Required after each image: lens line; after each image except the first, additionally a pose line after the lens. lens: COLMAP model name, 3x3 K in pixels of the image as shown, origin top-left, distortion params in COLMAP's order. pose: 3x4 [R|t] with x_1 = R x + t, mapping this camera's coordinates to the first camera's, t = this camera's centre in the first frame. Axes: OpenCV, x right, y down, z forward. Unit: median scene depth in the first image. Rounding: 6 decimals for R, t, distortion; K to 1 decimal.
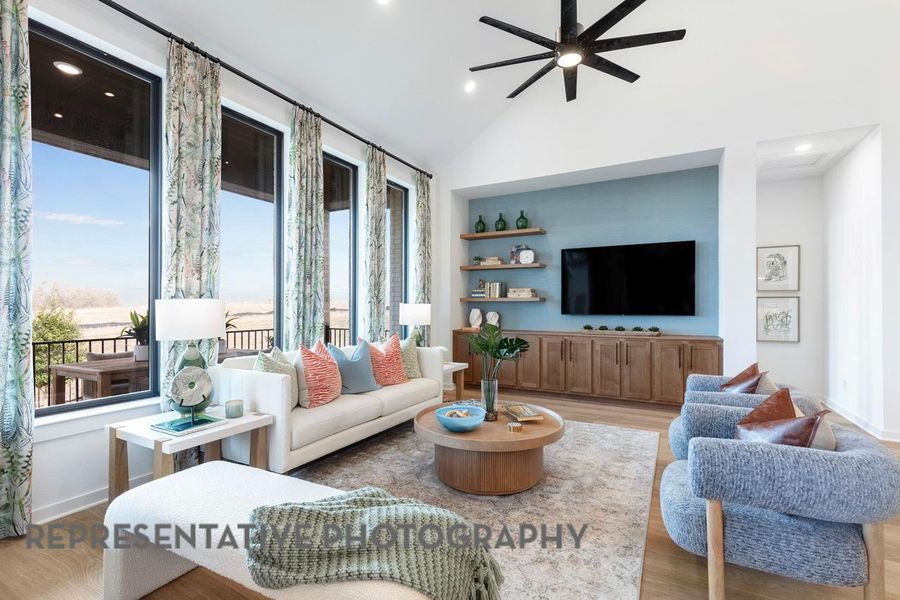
lens RADIAL K [[409.8, 0, 454.0], [0, 409.8, 308.5], [0, 0, 1]] dist [0.009847, -0.000845]
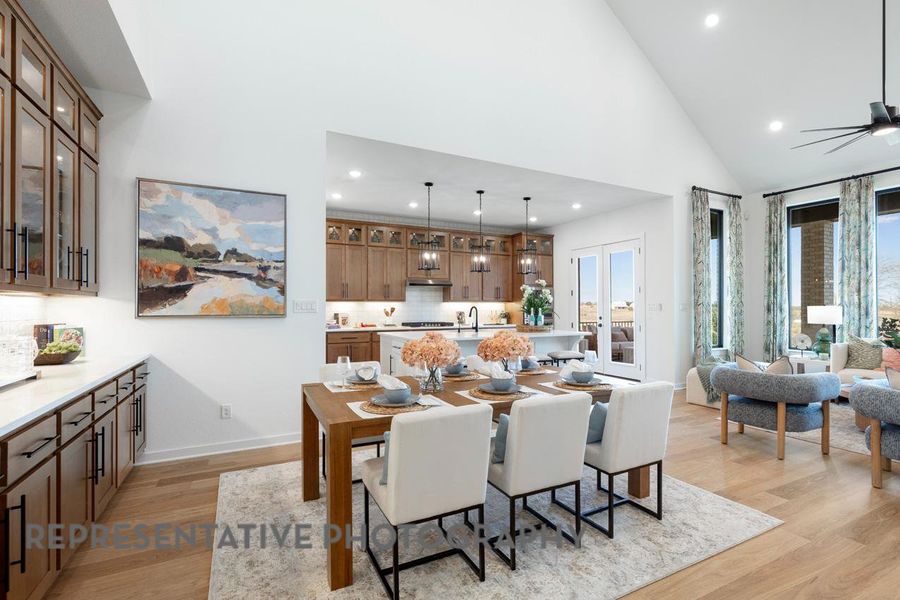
lens RADIAL K [[409.8, 0, 466.8], [0, 409.8, 298.5], [0, 0, 1]] dist [0.009847, -0.000845]
pose [[-0.558501, -0.020644, -0.829247, 1.128701], [-0.008452, 0.999780, -0.019197, -0.002452], [0.829461, -0.003712, -0.558553, 0.321100]]
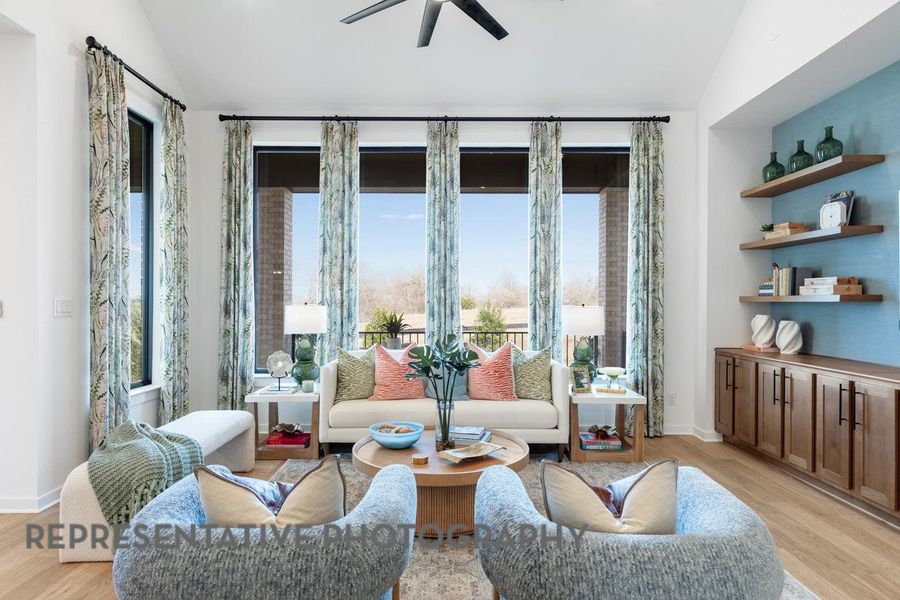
lens RADIAL K [[515.5, 0, 445.2], [0, 515.5, 304.8], [0, 0, 1]] dist [0.006384, -0.001691]
pose [[0.467778, 0.001626, -0.883844, 0.577179], [-0.004263, 0.999991, -0.000417, -0.012849], [0.883836, 0.003963, 0.467781, 0.295319]]
